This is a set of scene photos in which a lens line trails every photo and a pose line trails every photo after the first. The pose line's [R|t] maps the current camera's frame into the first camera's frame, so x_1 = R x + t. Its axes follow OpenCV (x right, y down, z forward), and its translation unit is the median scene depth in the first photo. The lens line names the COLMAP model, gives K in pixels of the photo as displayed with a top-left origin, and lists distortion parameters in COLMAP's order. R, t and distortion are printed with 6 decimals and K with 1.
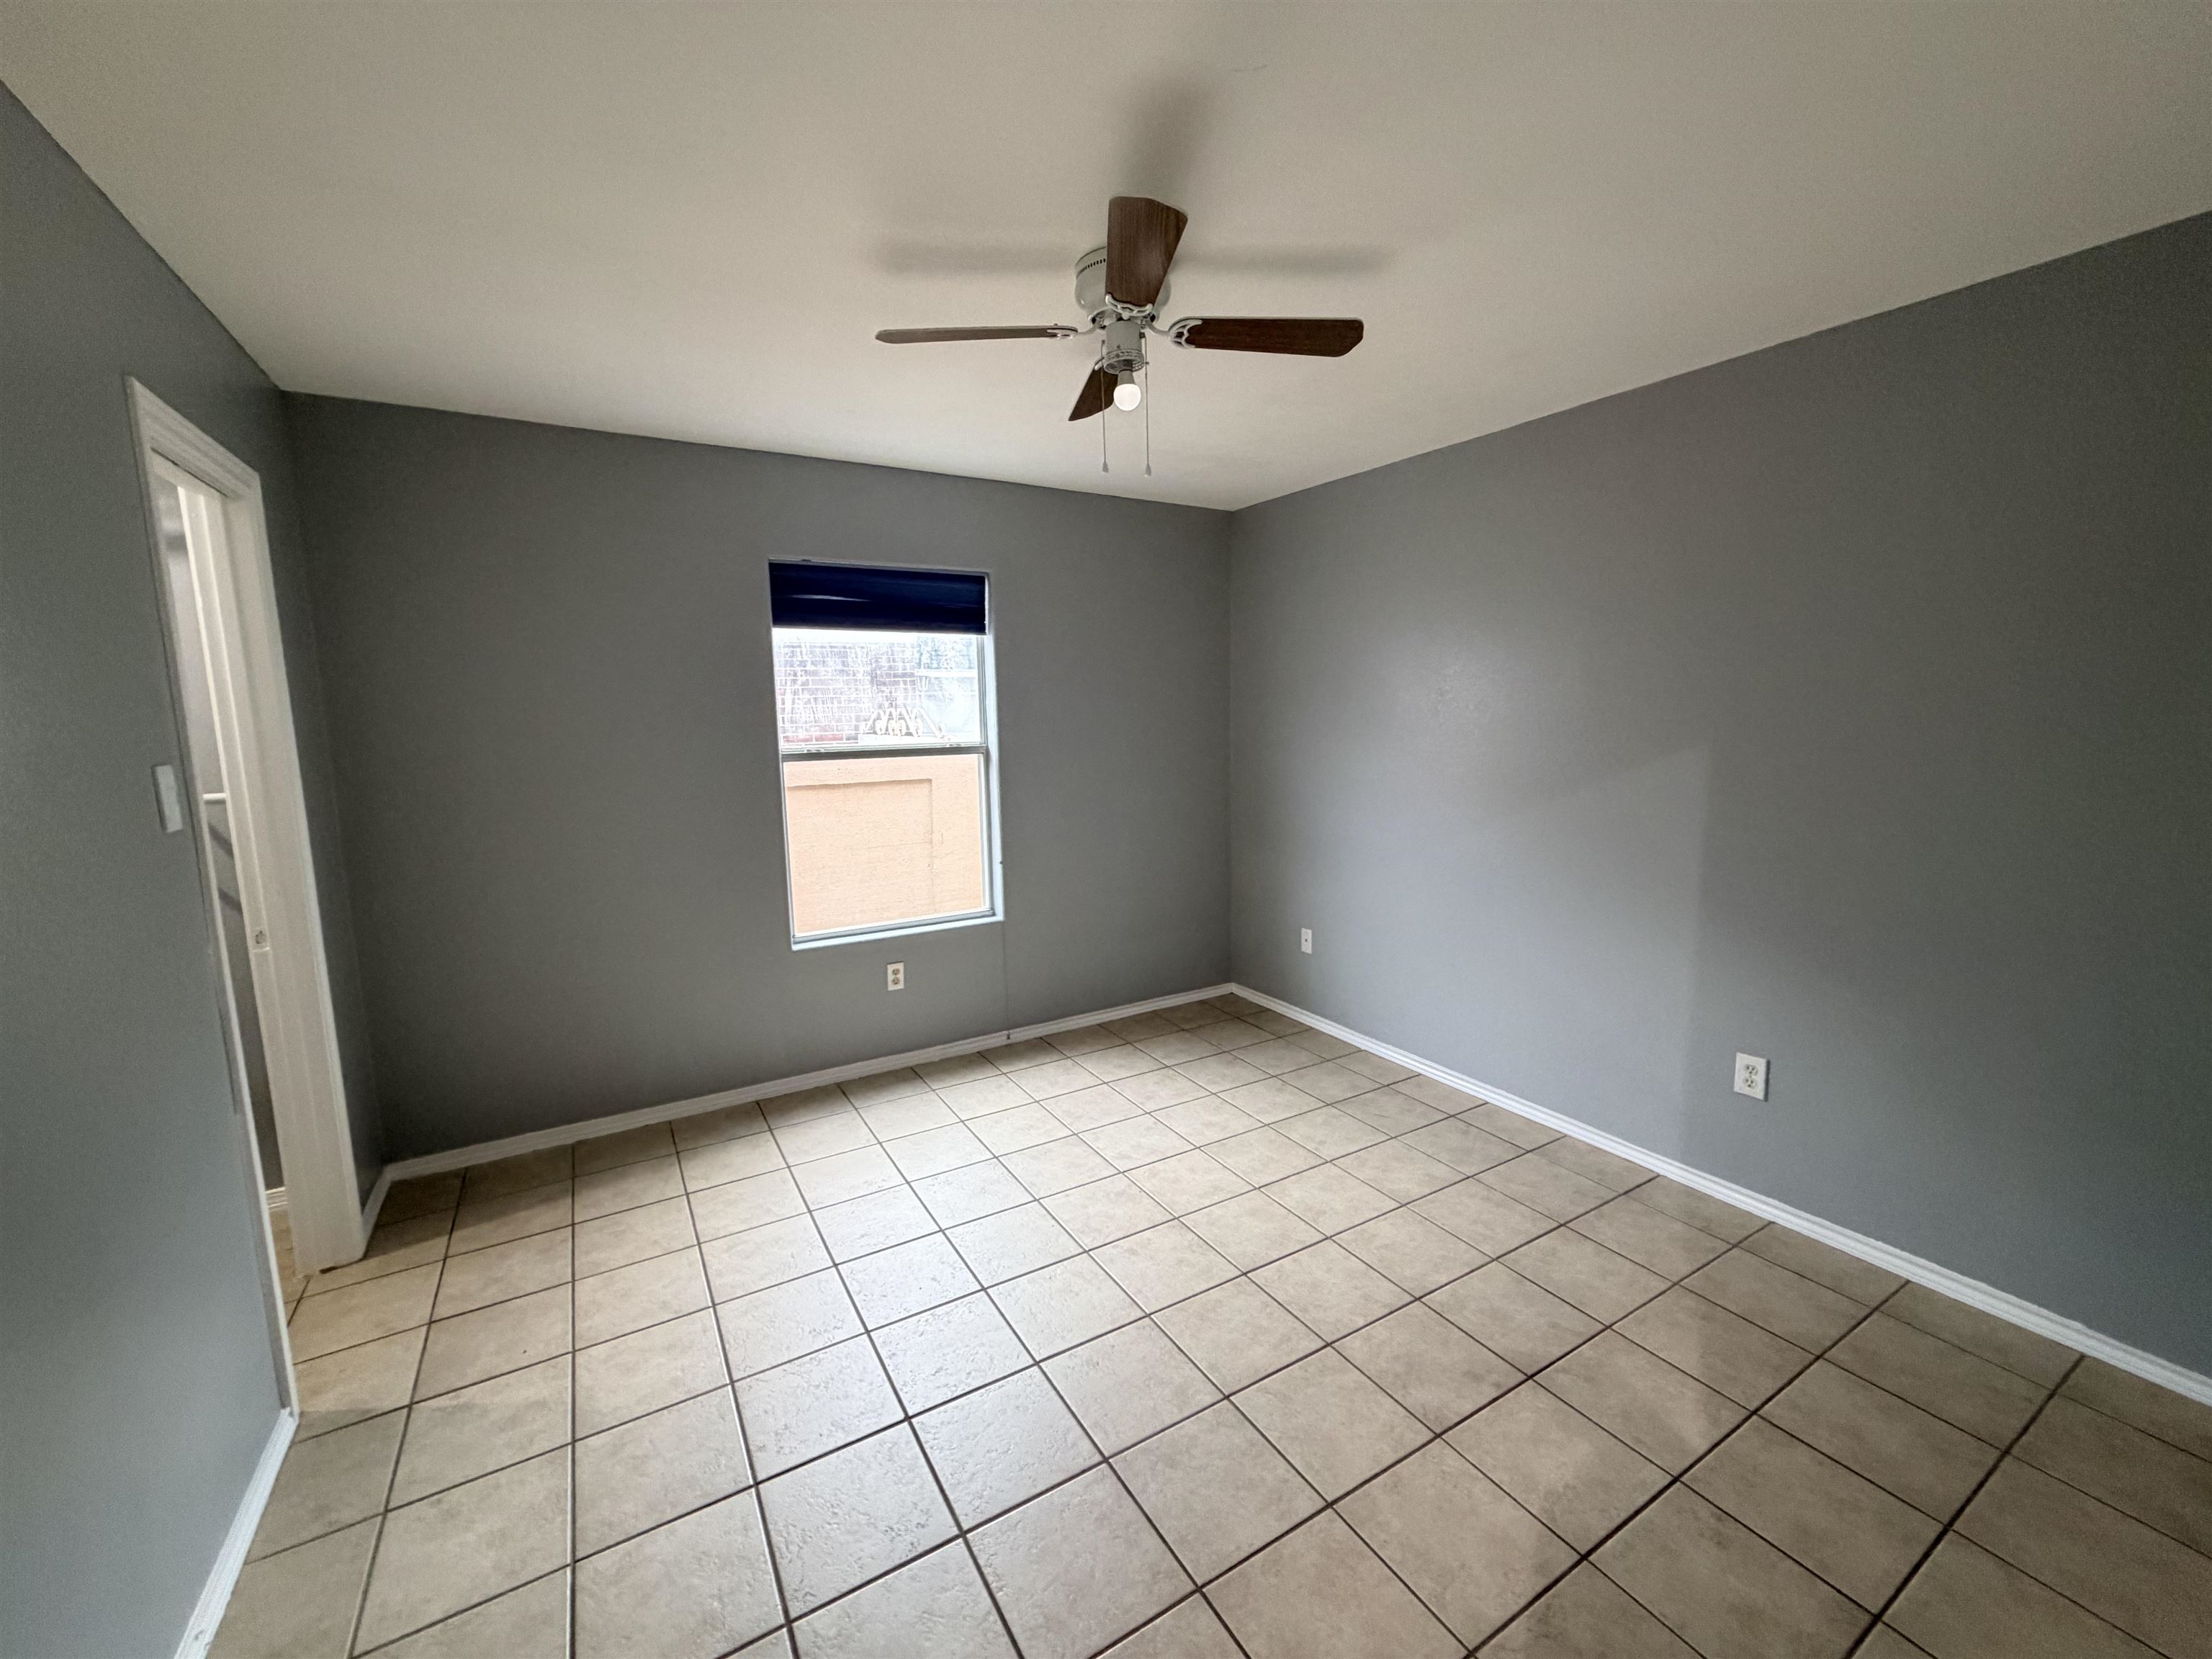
lens RADIAL K [[876.3, 0, 1104.7], [0, 876.3, 835.1], [0, 0, 1]] dist [-0.001001, -0.000059]
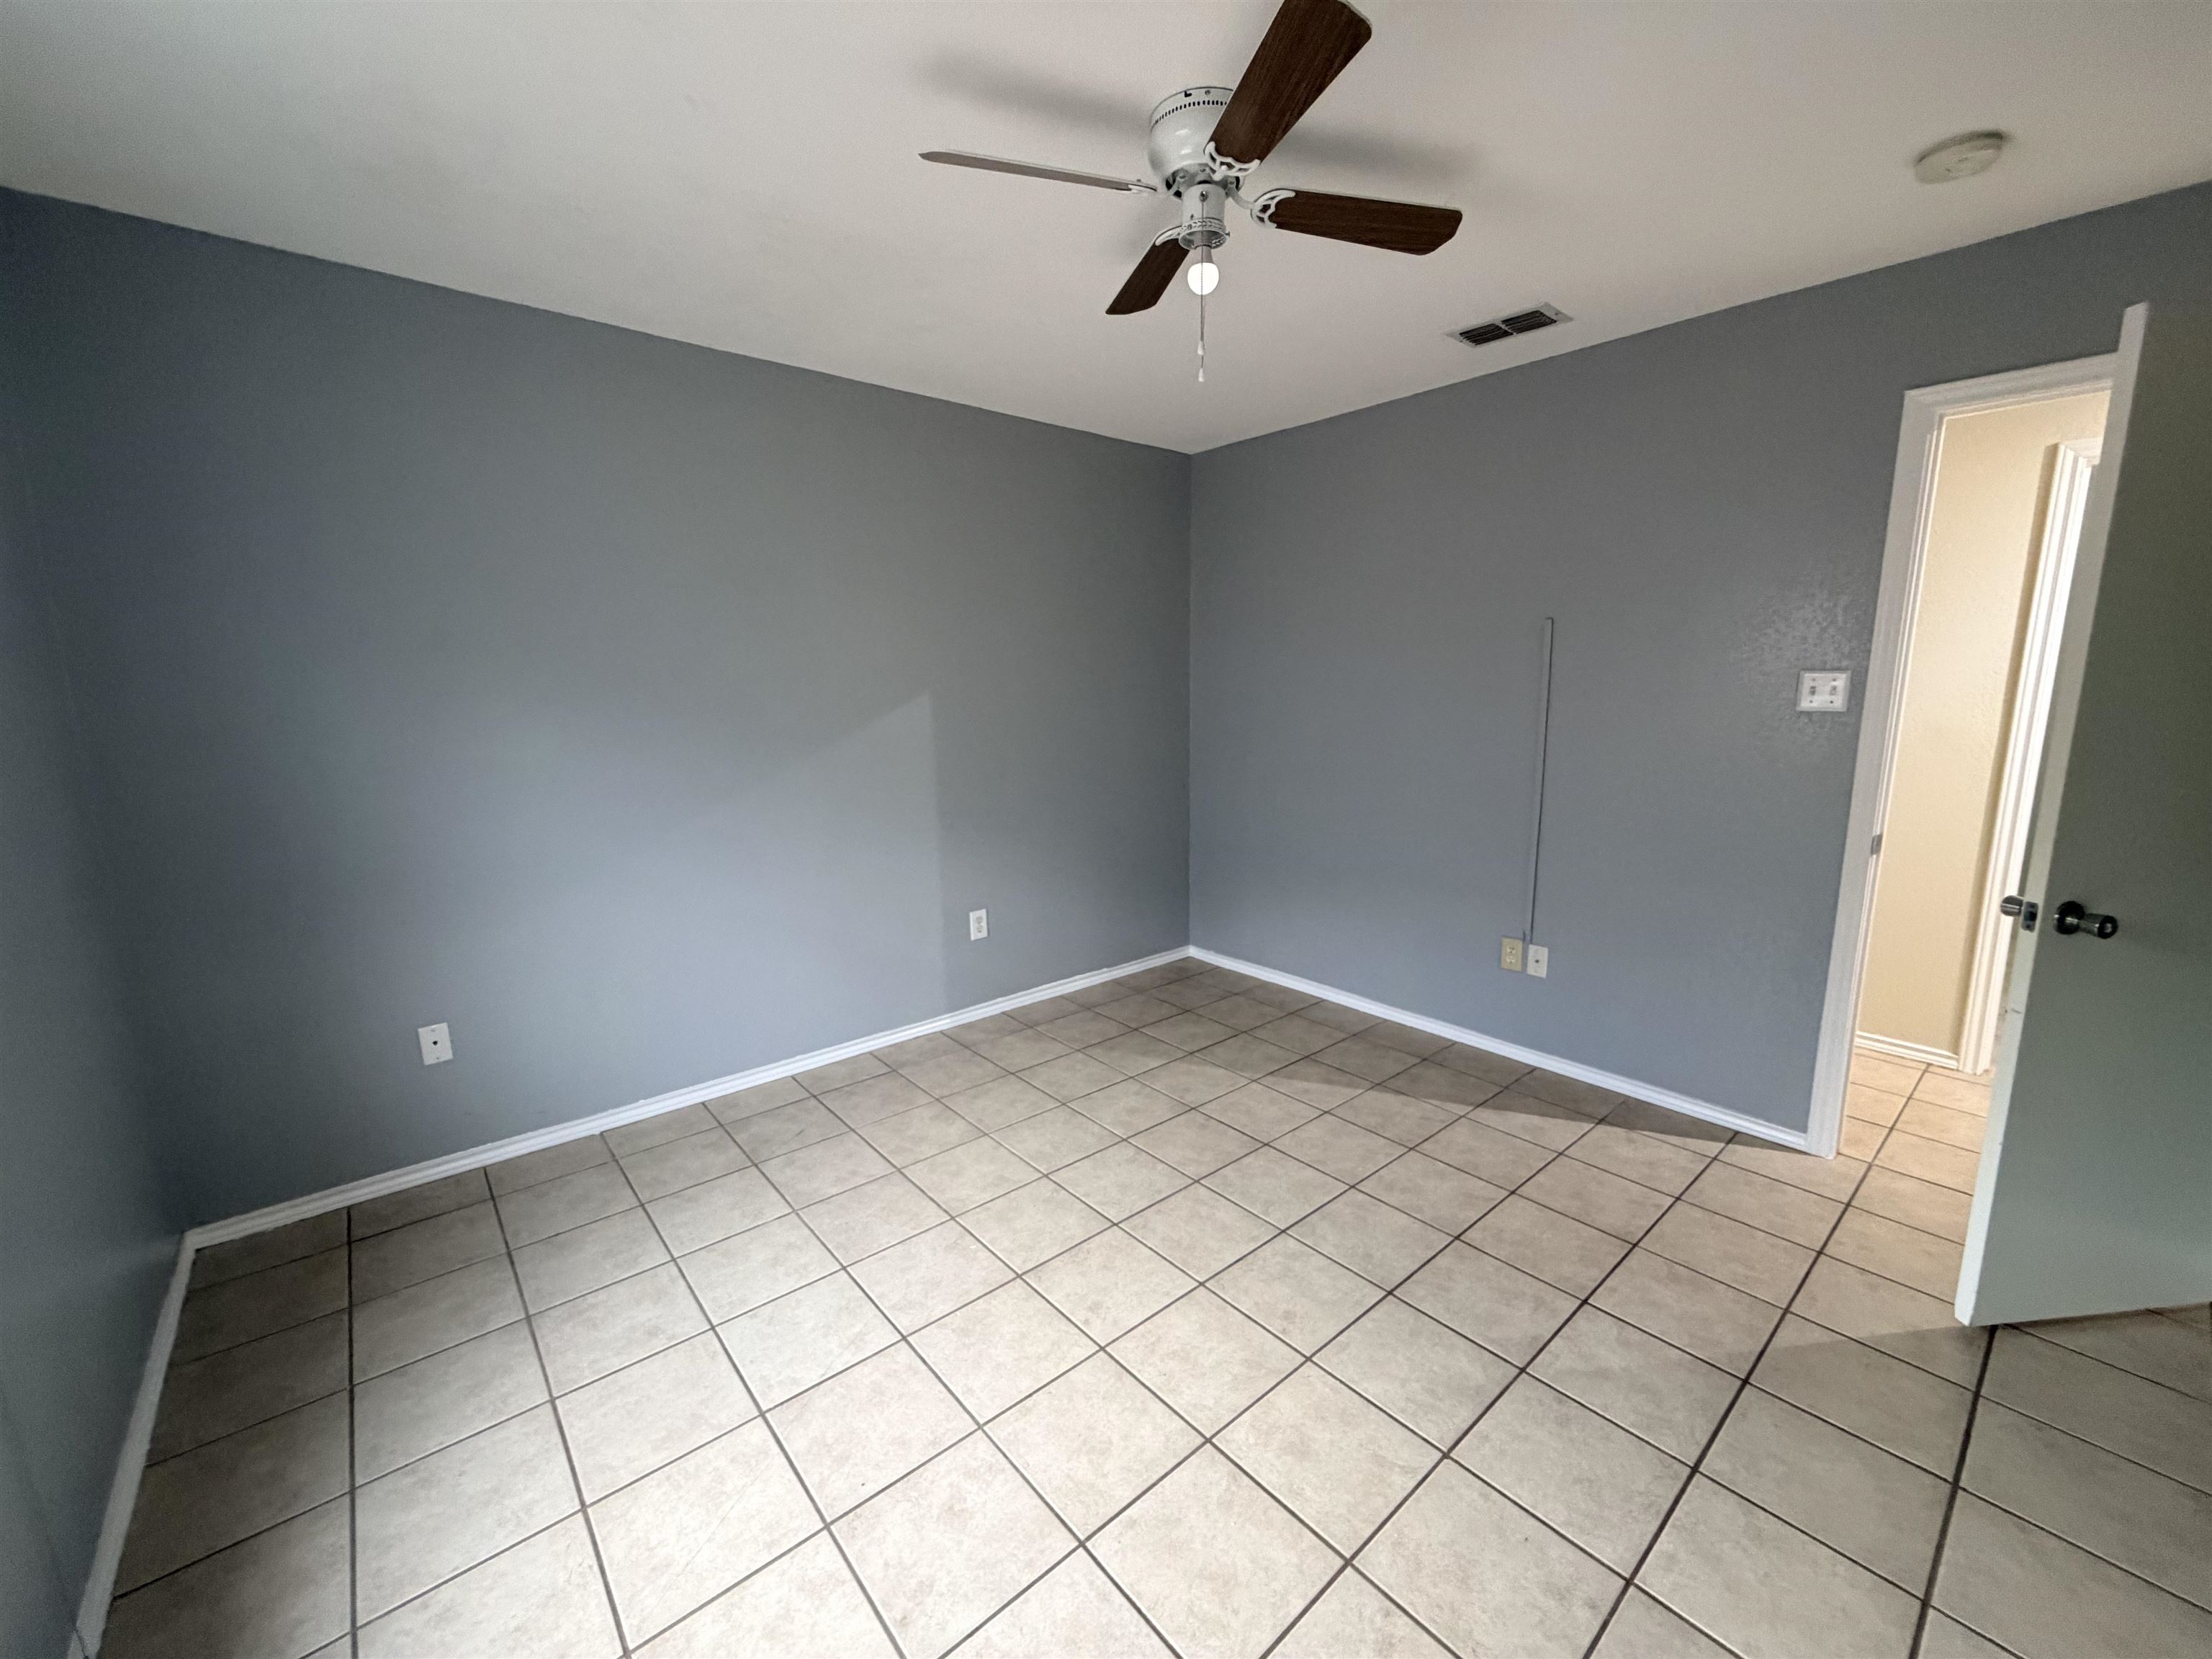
lens RADIAL K [[882.7, 0, 1099.8], [0, 882.7, 826.5], [0, 0, 1]] dist [0.000117, 0.000116]
pose [[-0.165525, -0.151176, 0.974550, -0.651037], [0.148464, 0.973100, 0.176168, -0.101501], [-0.974967, 0.173846, -0.138628, 0.945938]]
